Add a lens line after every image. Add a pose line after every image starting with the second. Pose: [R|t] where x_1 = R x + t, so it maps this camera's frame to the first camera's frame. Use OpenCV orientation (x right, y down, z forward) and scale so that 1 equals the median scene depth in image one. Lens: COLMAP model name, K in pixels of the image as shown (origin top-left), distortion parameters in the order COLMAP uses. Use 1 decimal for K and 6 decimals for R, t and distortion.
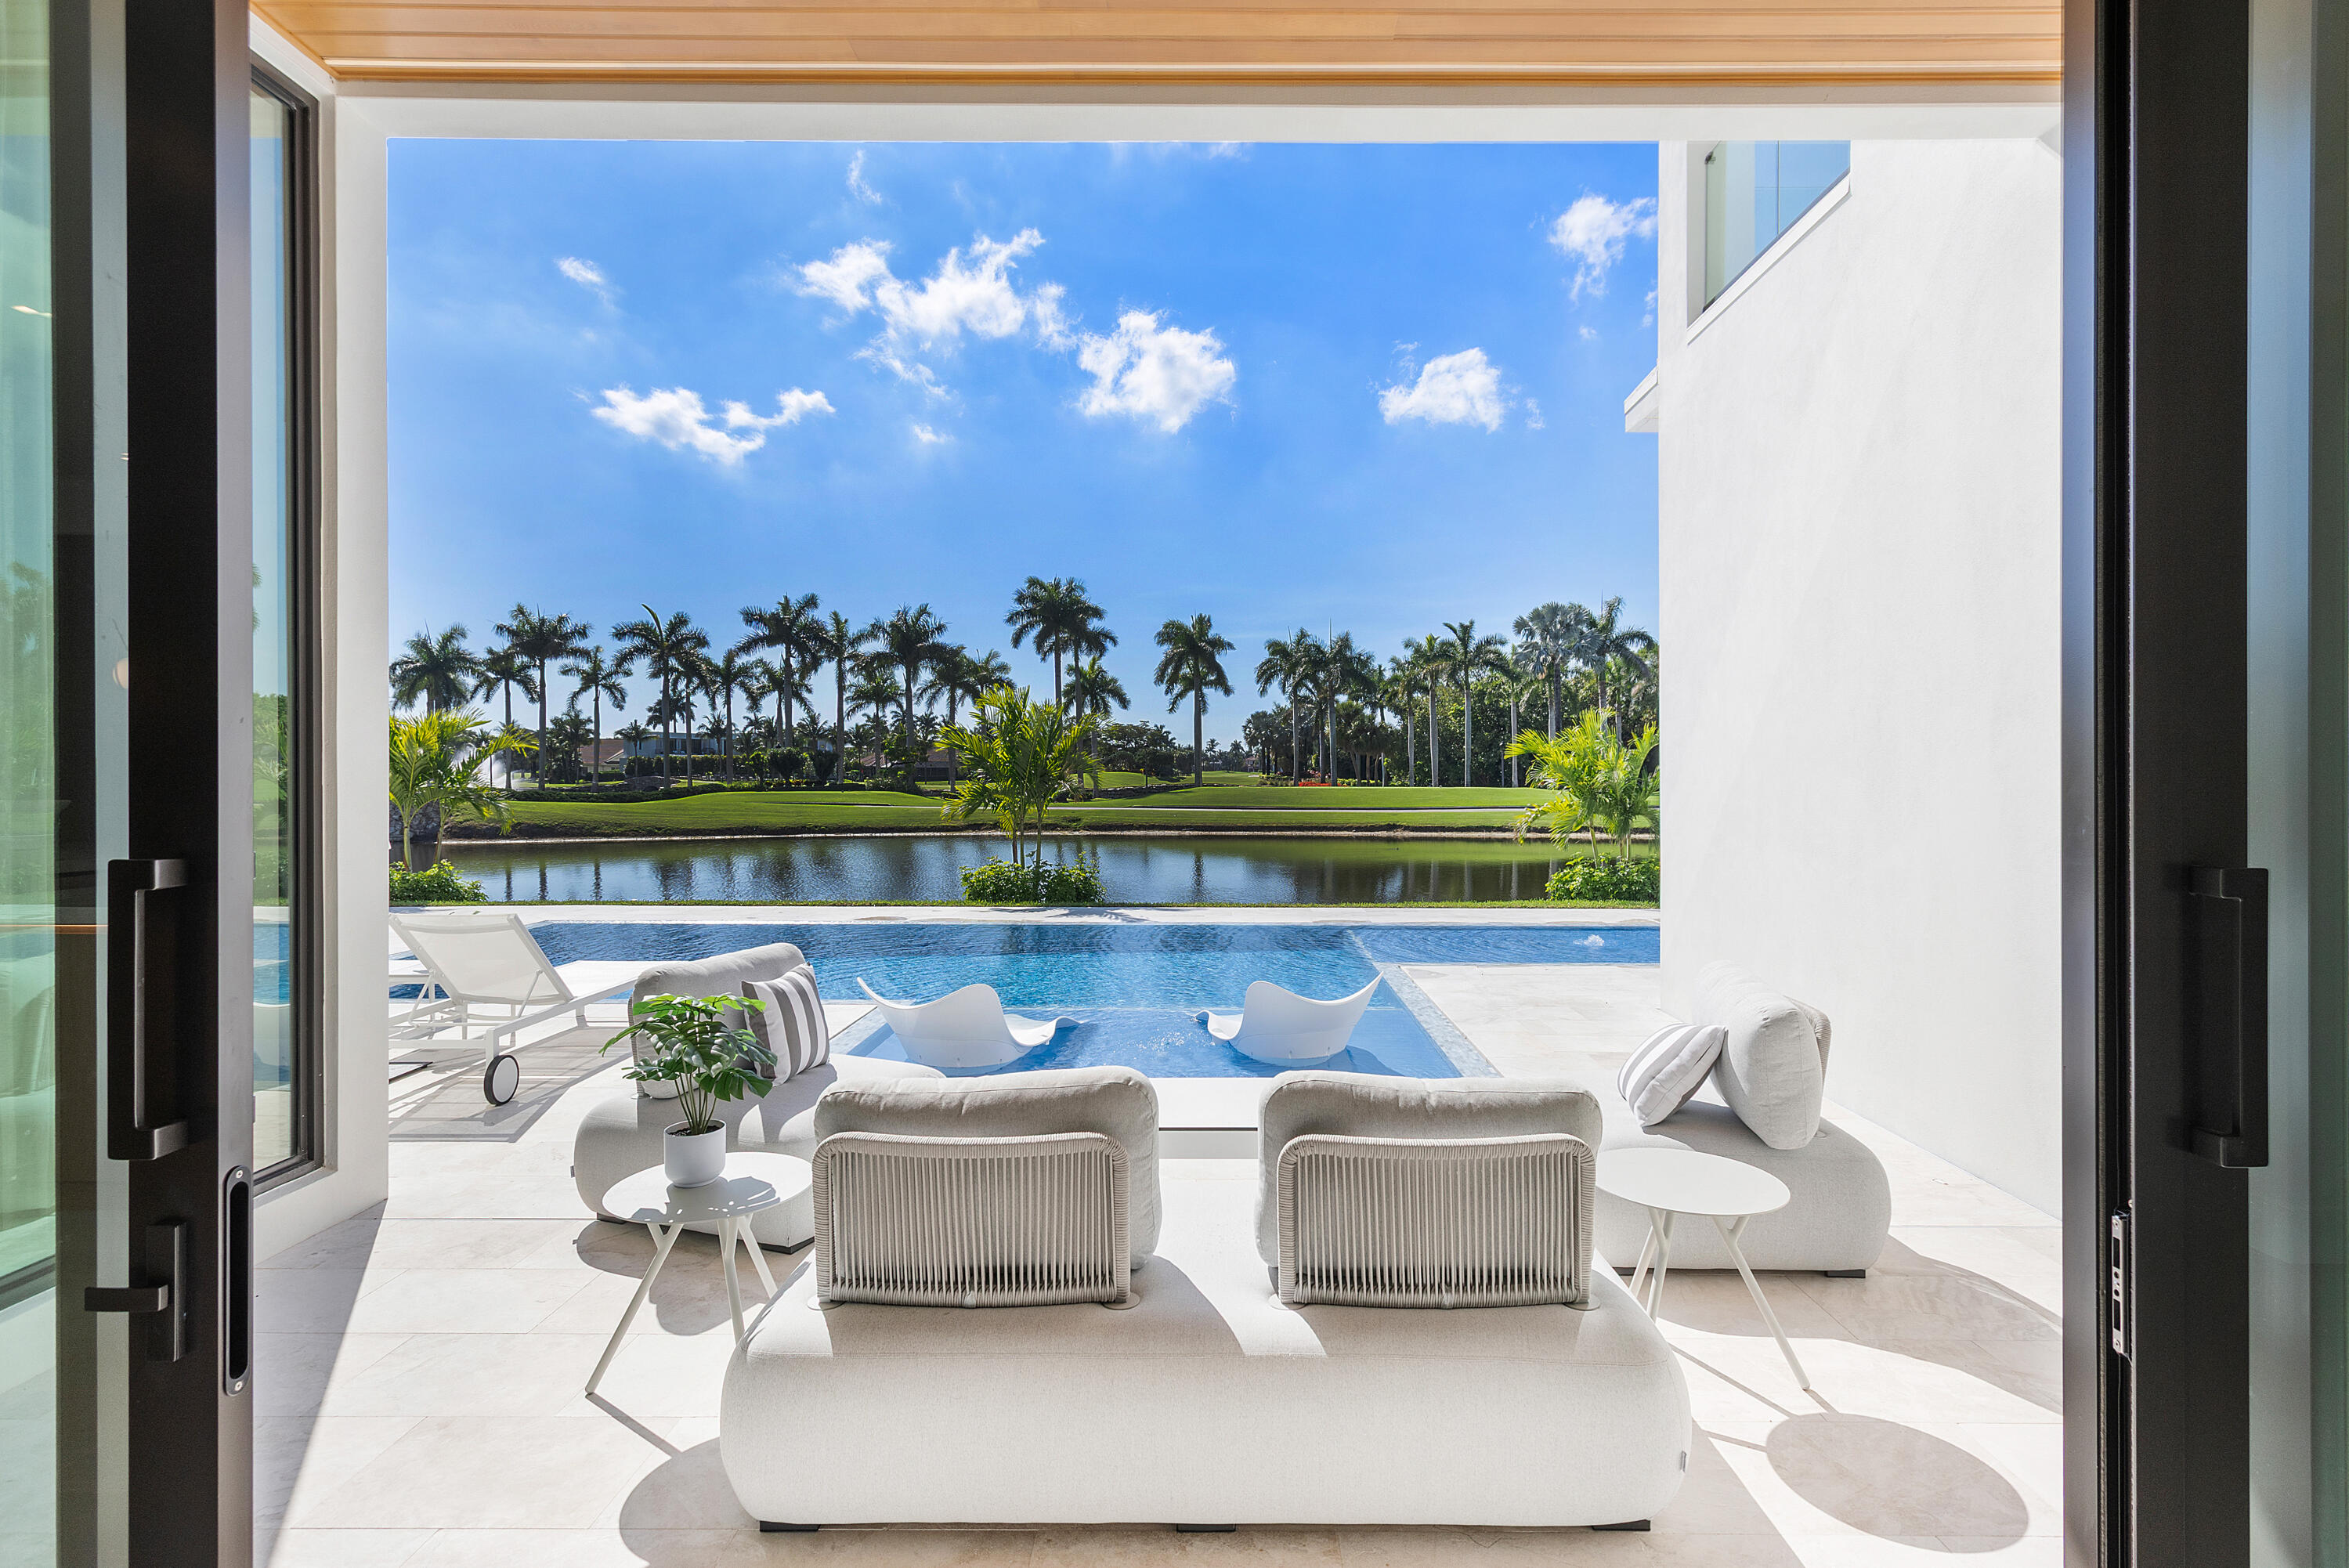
lens RADIAL K [[1132.8, 0, 1174.5], [0, 1132.8, 784.0], [0, 0, 1]] dist [-0.003513, -0.000107]
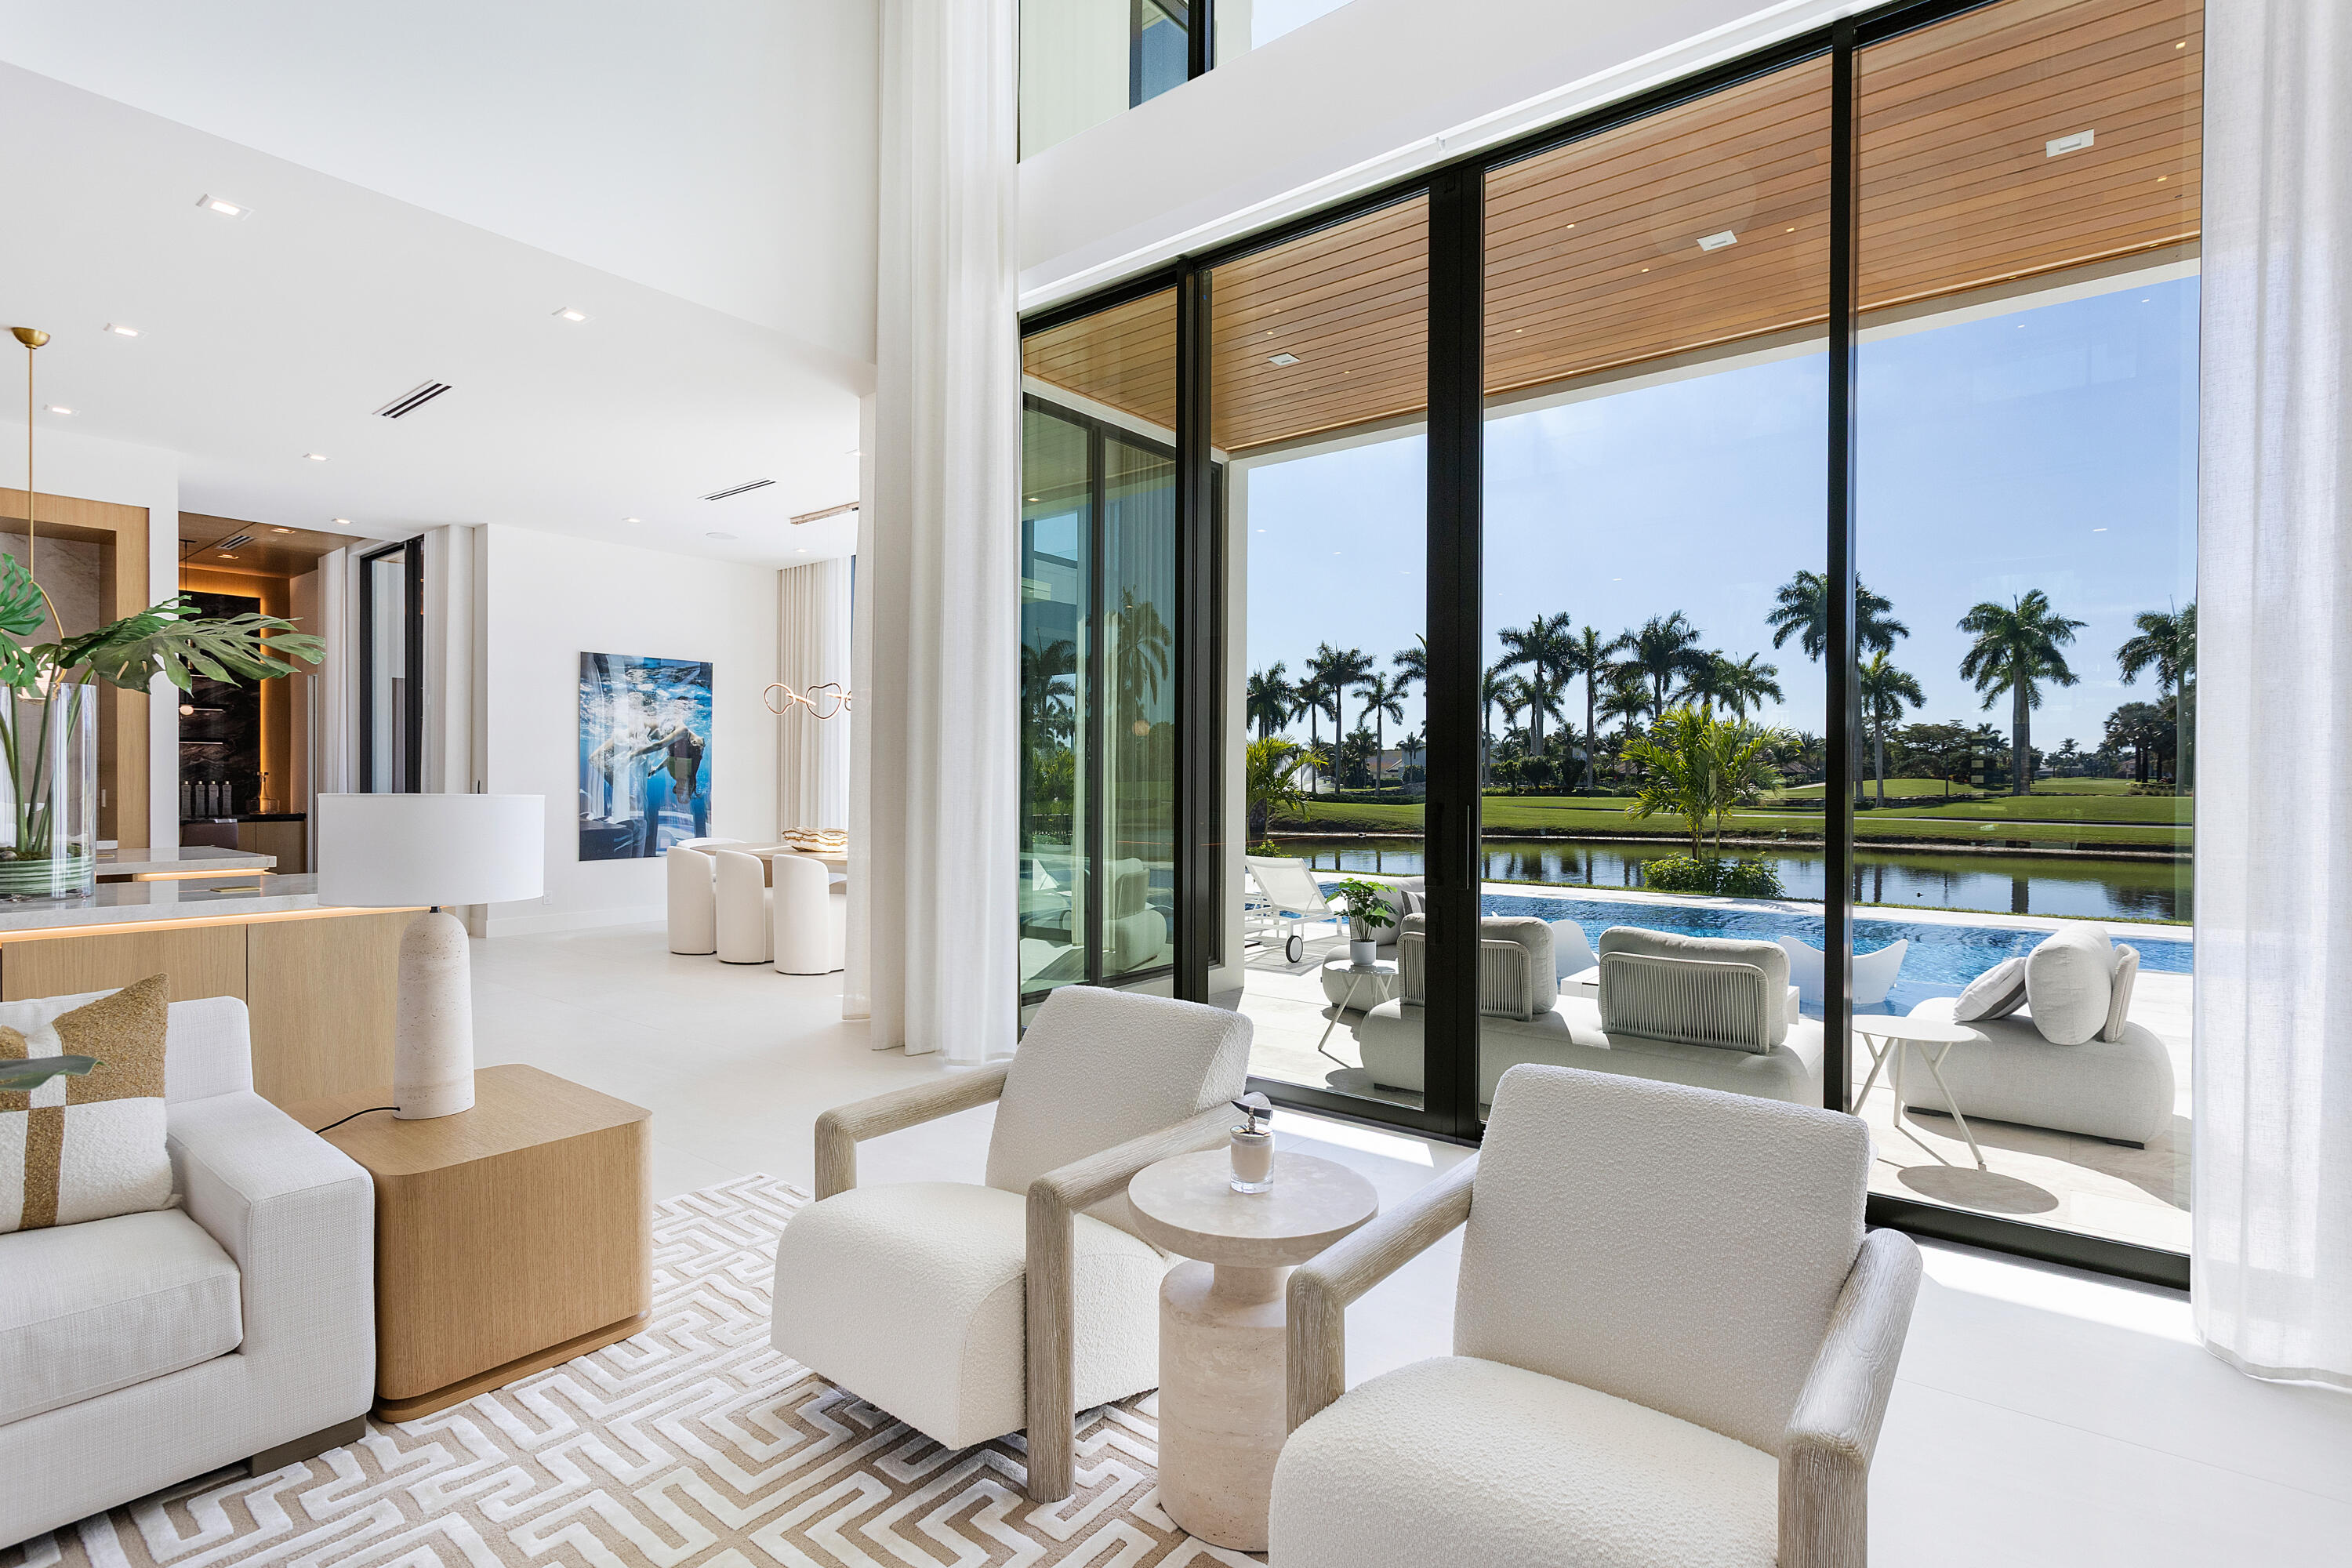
lens RADIAL K [[1097.8, 0, 1176.0], [0, 1097.8, 784.0], [0, 0, 1]] dist [-0.001451, -0.000387]
pose [[0.790638, 0.003906, -0.612272, 0.022844], [-0.007331, 0.999968, -0.003088, 0.000301], [0.612240, 0.006930, 0.790641, -0.035093]]
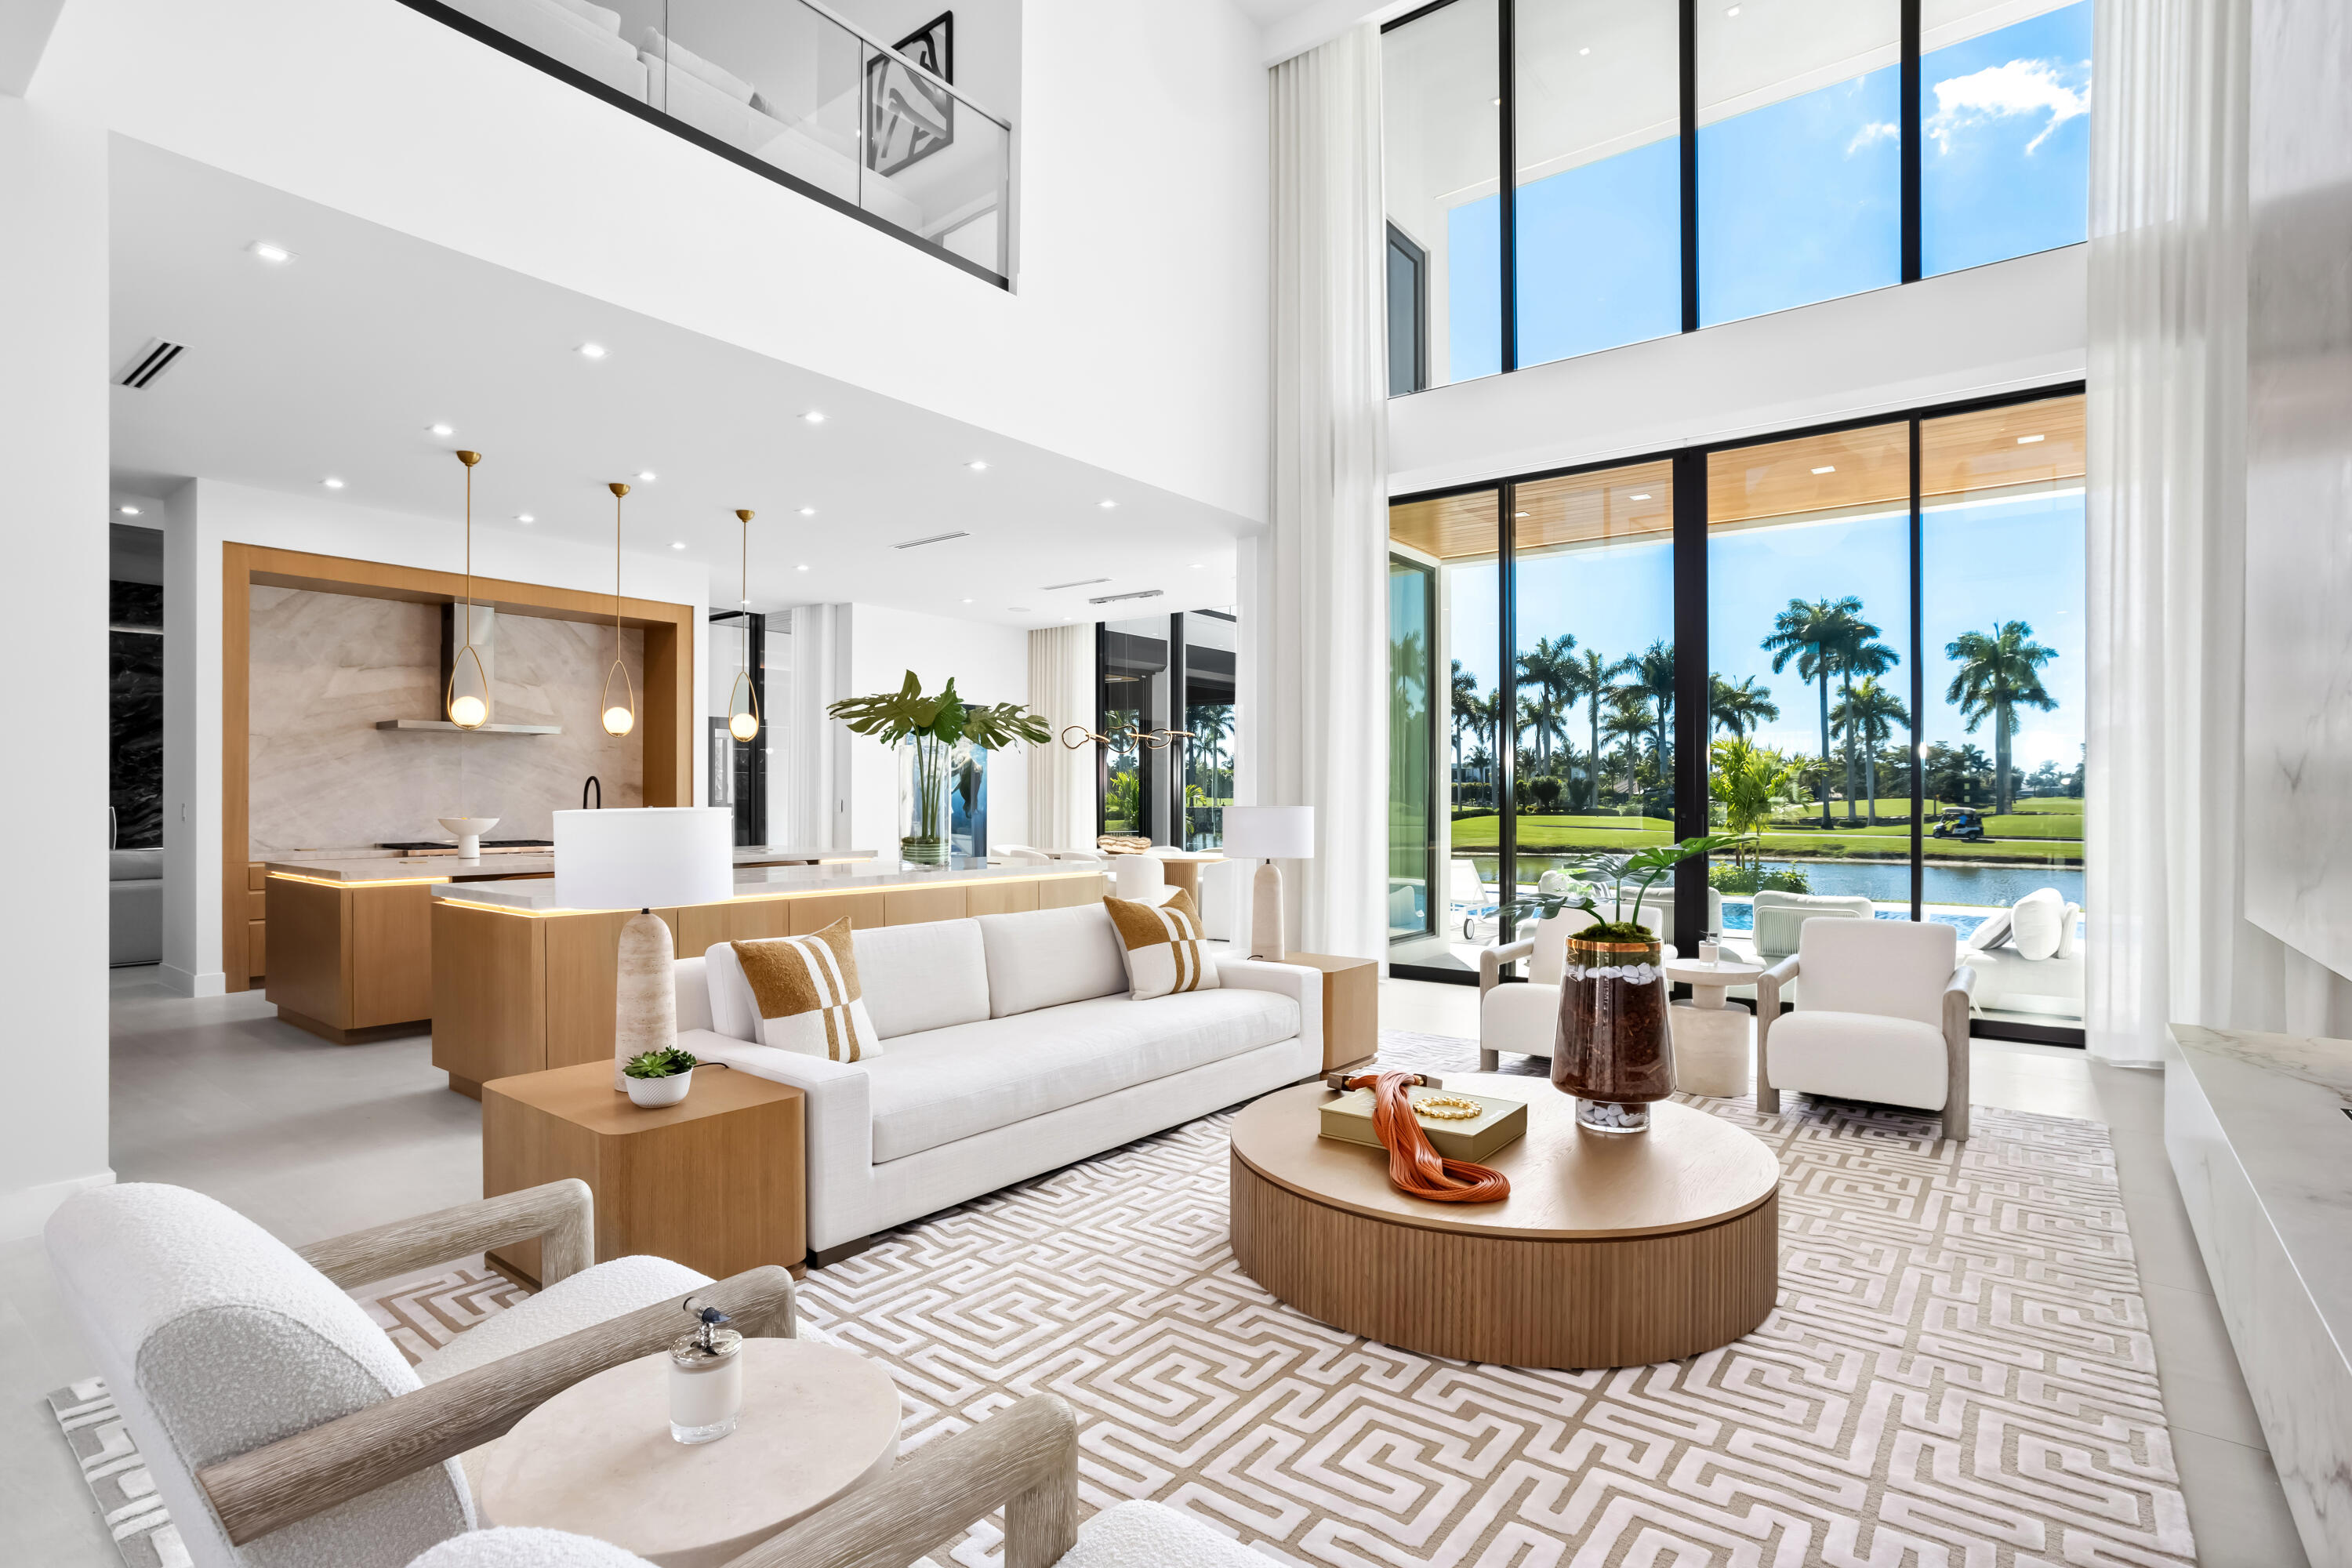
lens RADIAL K [[1157.2, 0, 1180.3], [0, 1157.2, 792.6], [0, 0, 1]] dist [-0.012718, 0.000627]
pose [[0.809614, -0.000528, -0.586963, 0.028157], [-0.008494, 0.999884, -0.012614, 0.001142], [0.586902, 0.015198, 0.809515, -0.110673]]
